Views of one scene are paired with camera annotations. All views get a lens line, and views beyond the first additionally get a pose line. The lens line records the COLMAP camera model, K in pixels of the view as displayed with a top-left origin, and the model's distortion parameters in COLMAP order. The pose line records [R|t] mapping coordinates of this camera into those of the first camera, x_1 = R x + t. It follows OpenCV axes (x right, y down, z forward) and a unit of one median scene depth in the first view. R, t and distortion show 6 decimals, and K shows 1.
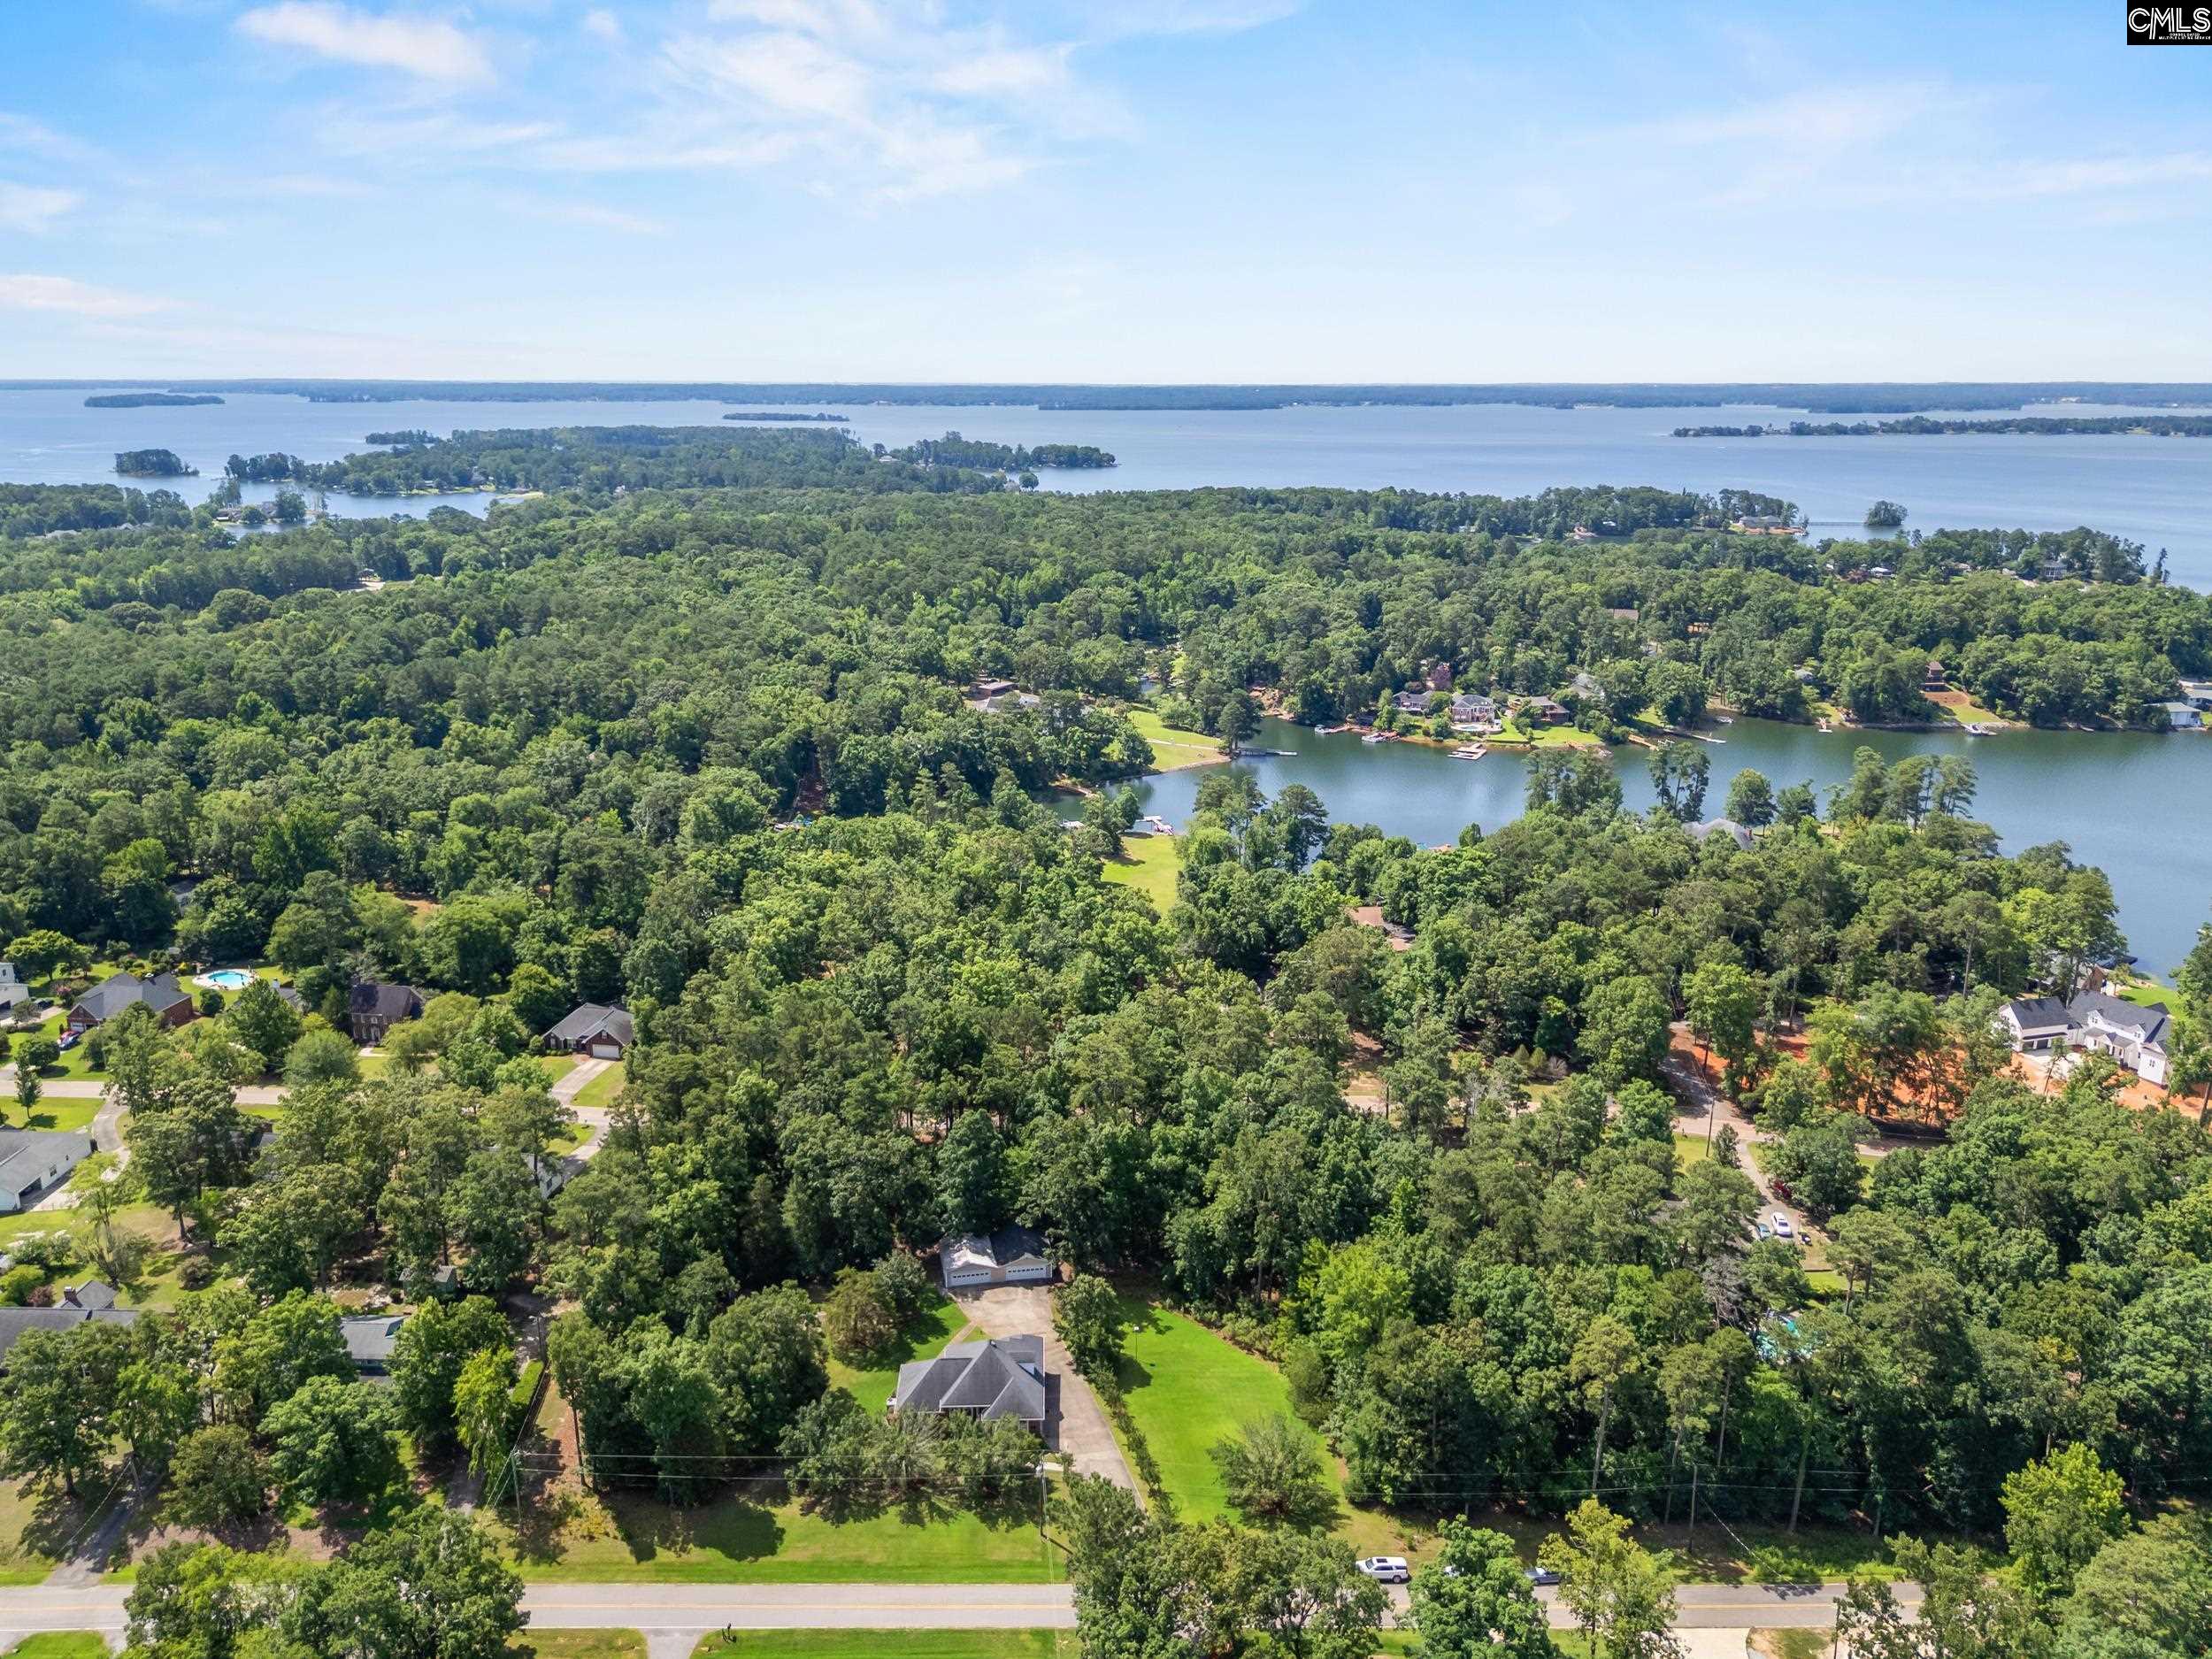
lens RADIAL K [[1639.0, 0, 1095.1], [0, 1639.0, 821.8], [0, 0, 1]] dist [0.051040, -0.042355]
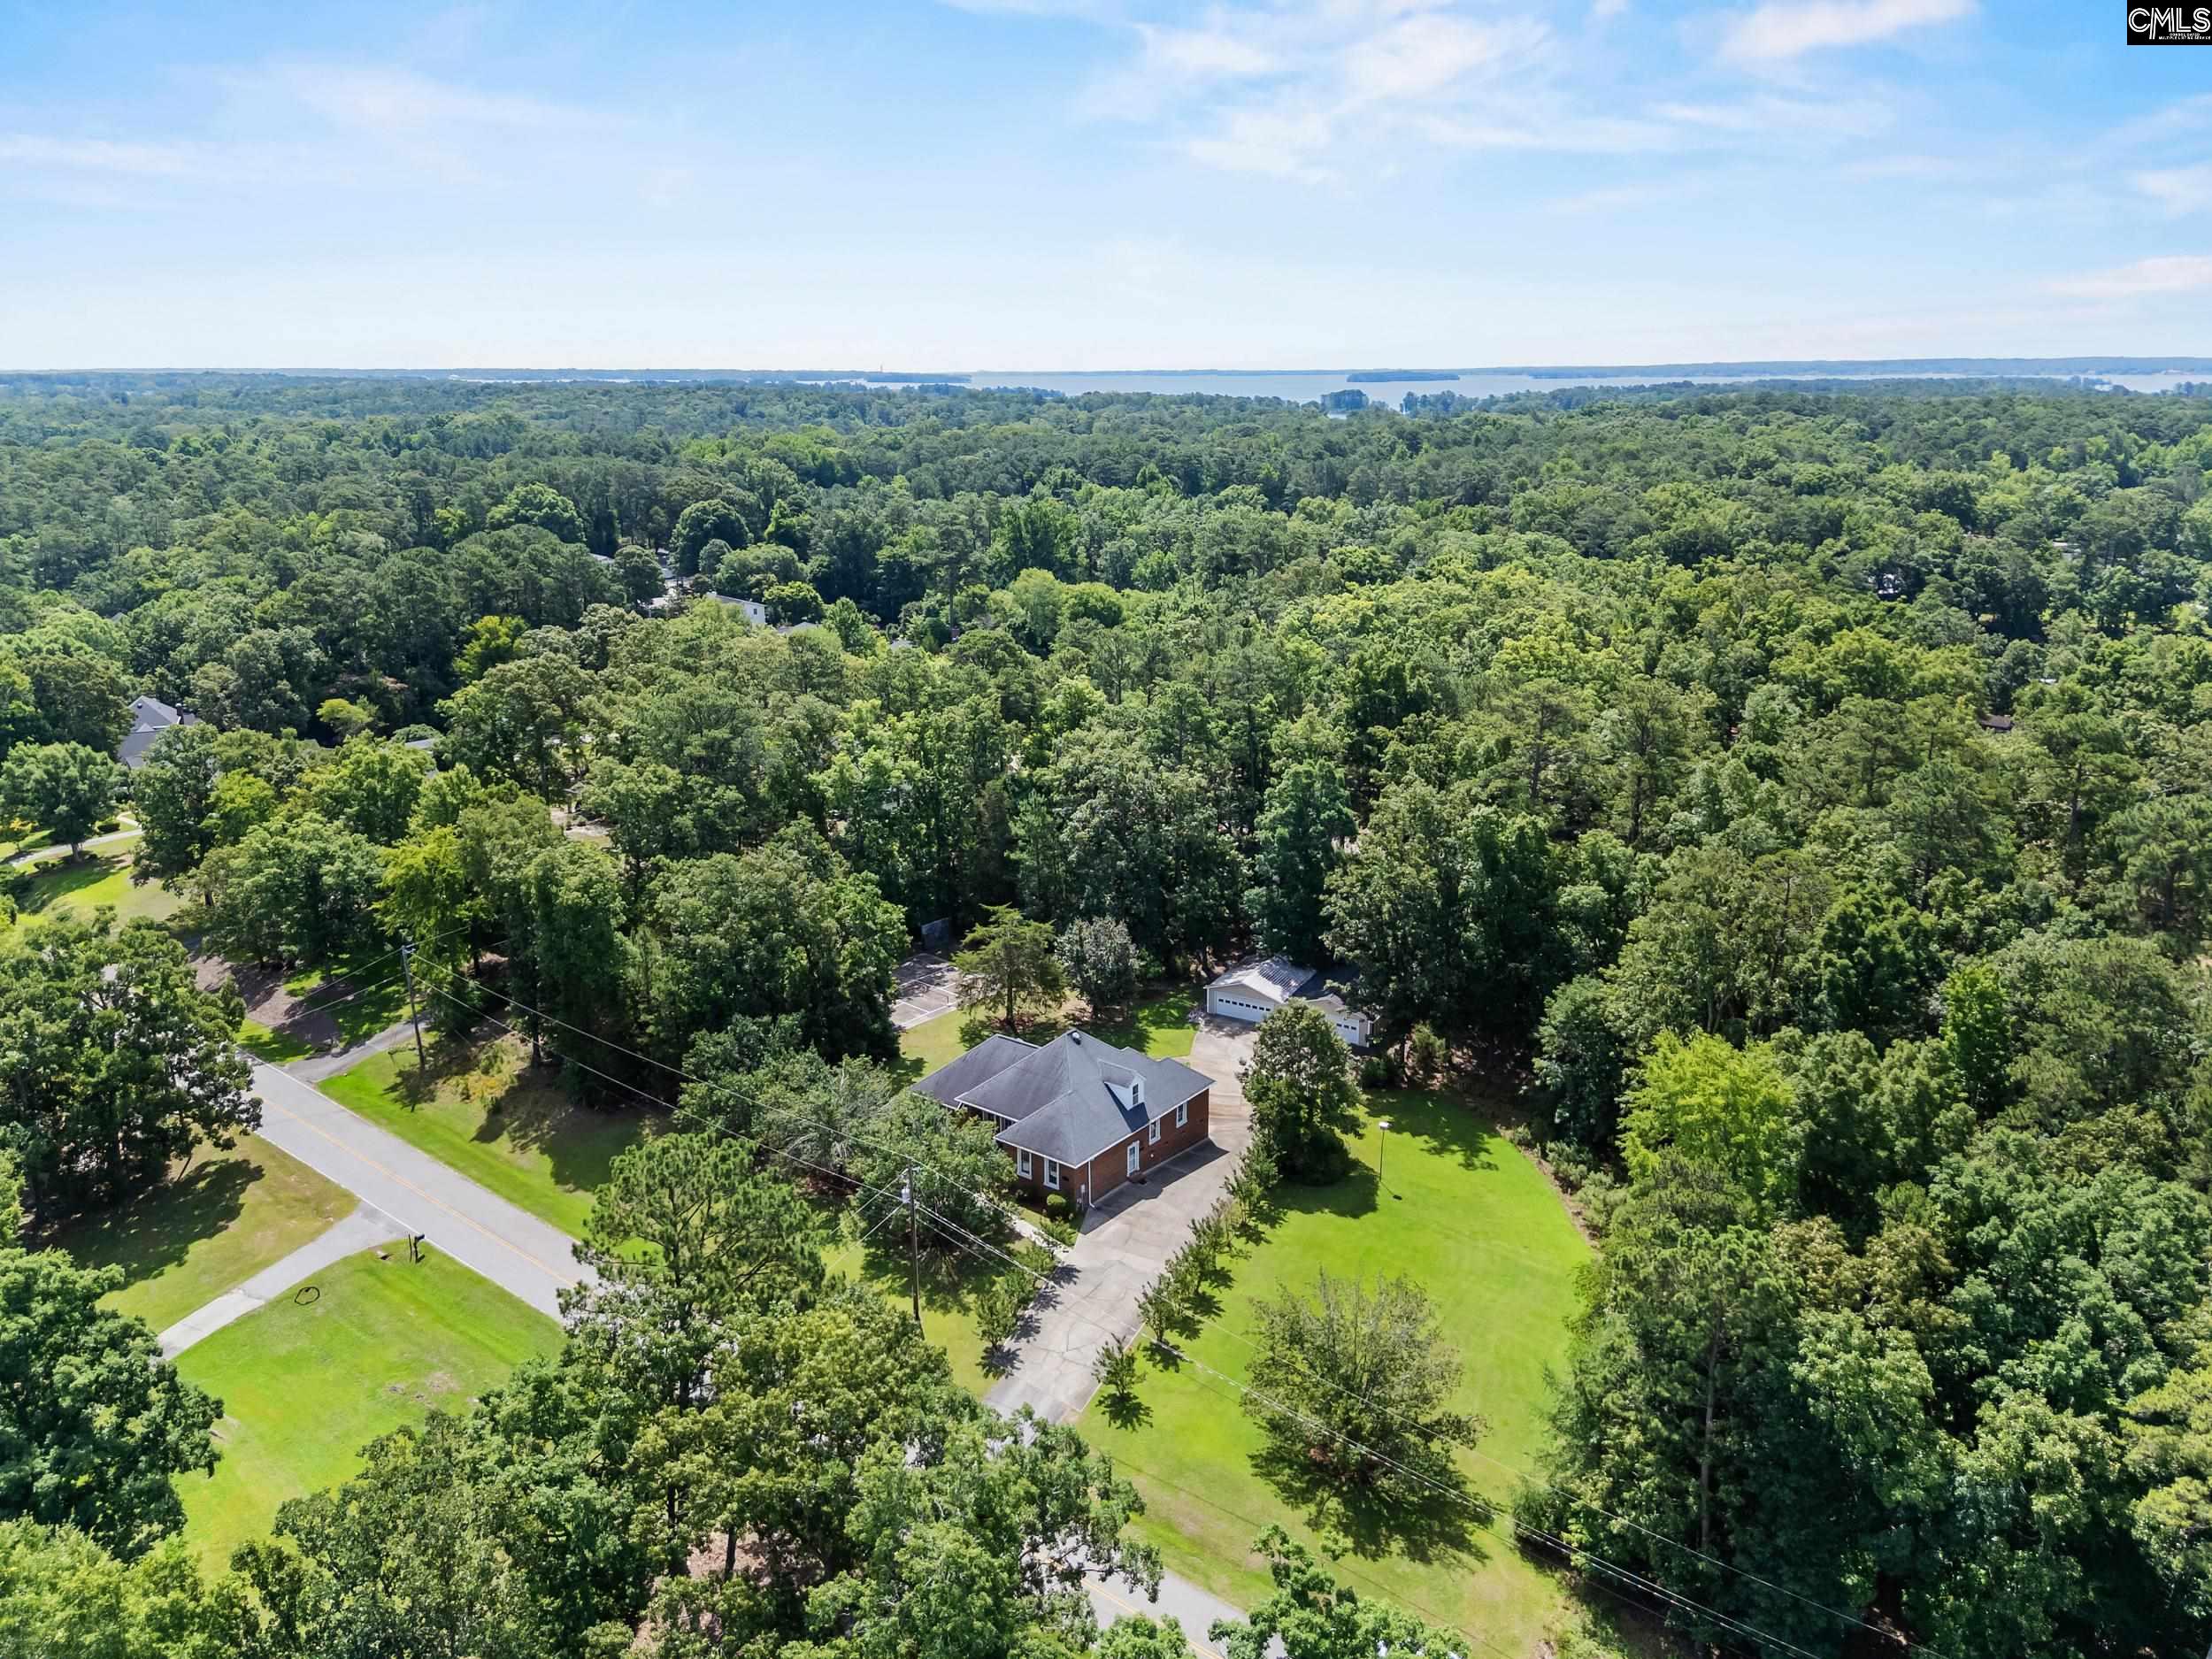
lens RADIAL K [[1639.0, 0, 1095.1], [0, 1639.0, 821.8], [0, 0, 1]] dist [0.051040, -0.042355]
pose [[0.783456, 0.179283, -0.595024, 0.295157], [-0.171638, 0.982664, 0.070088, 0.215871], [0.597274, 0.047218, 0.800646, 0.576242]]
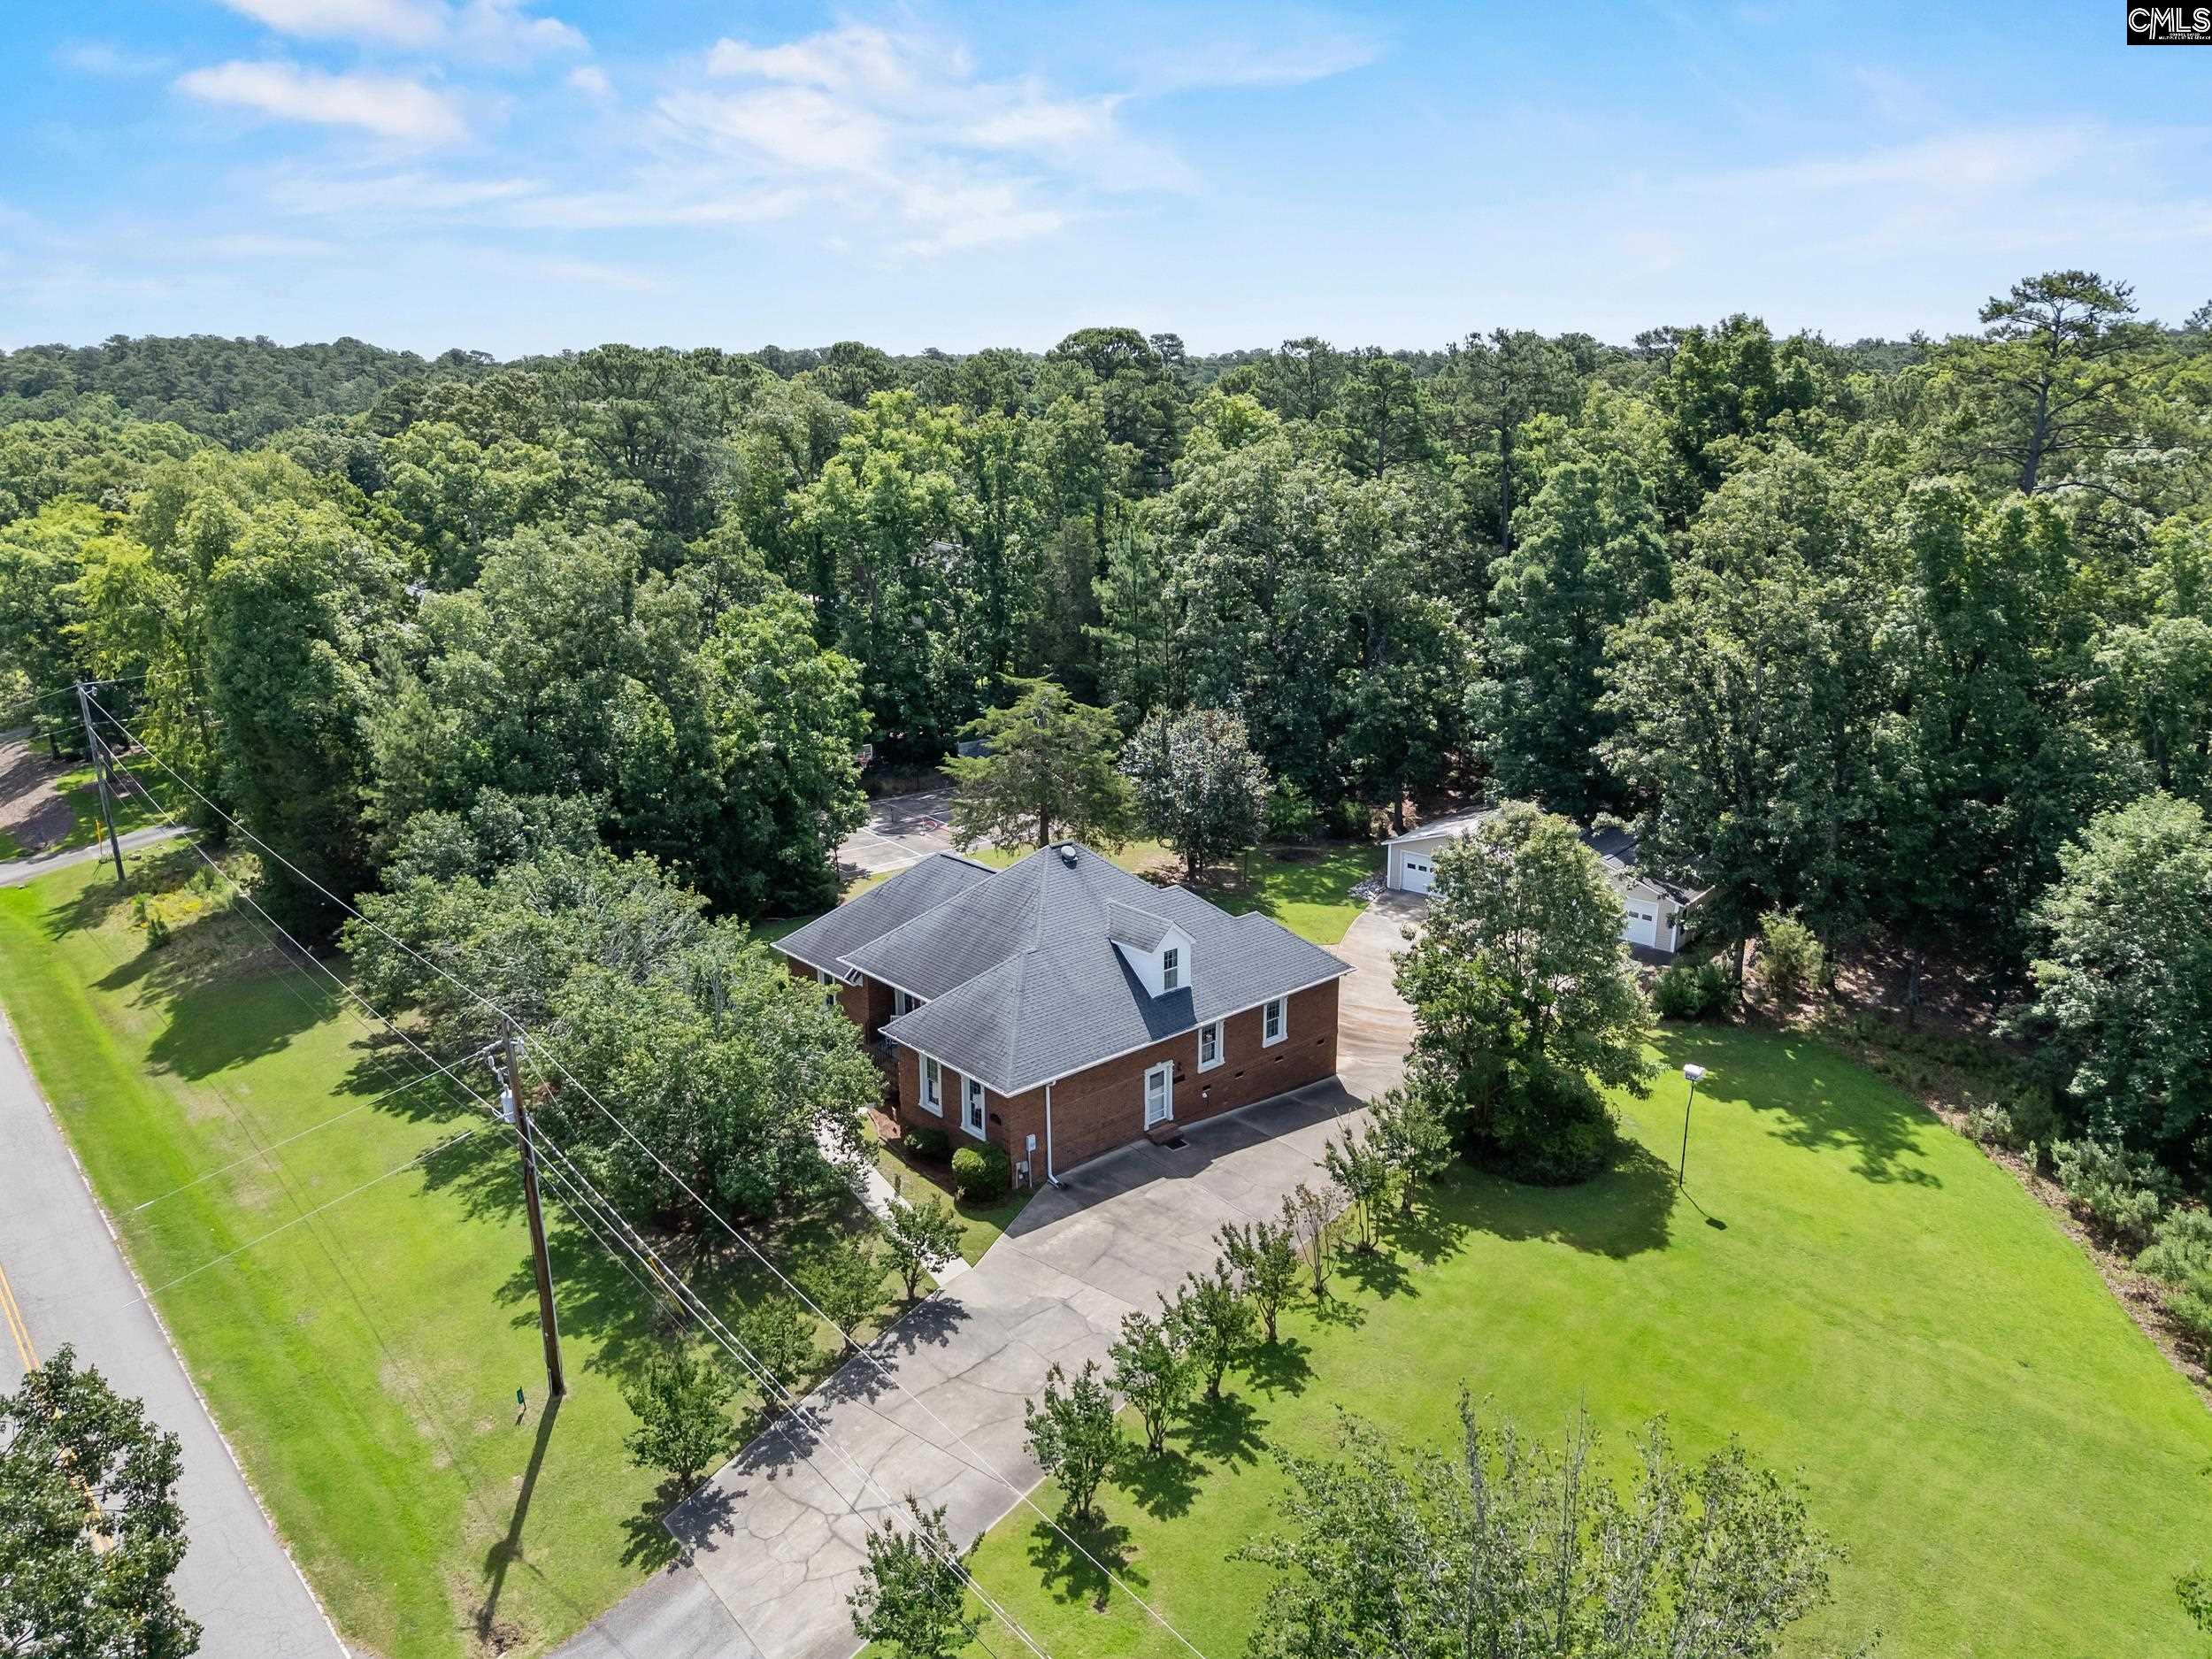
lens RADIAL K [[1618.3, 0, 1102.0], [0, 1618.3, 846.1], [0, 0, 1]] dist [0.095855, -0.186648]
pose [[0.651947, 0.221868, -0.725079, 0.164685], [-0.203606, 0.972340, 0.114457, 0.303024], [0.730417, 0.073011, 0.679088, 0.867465]]
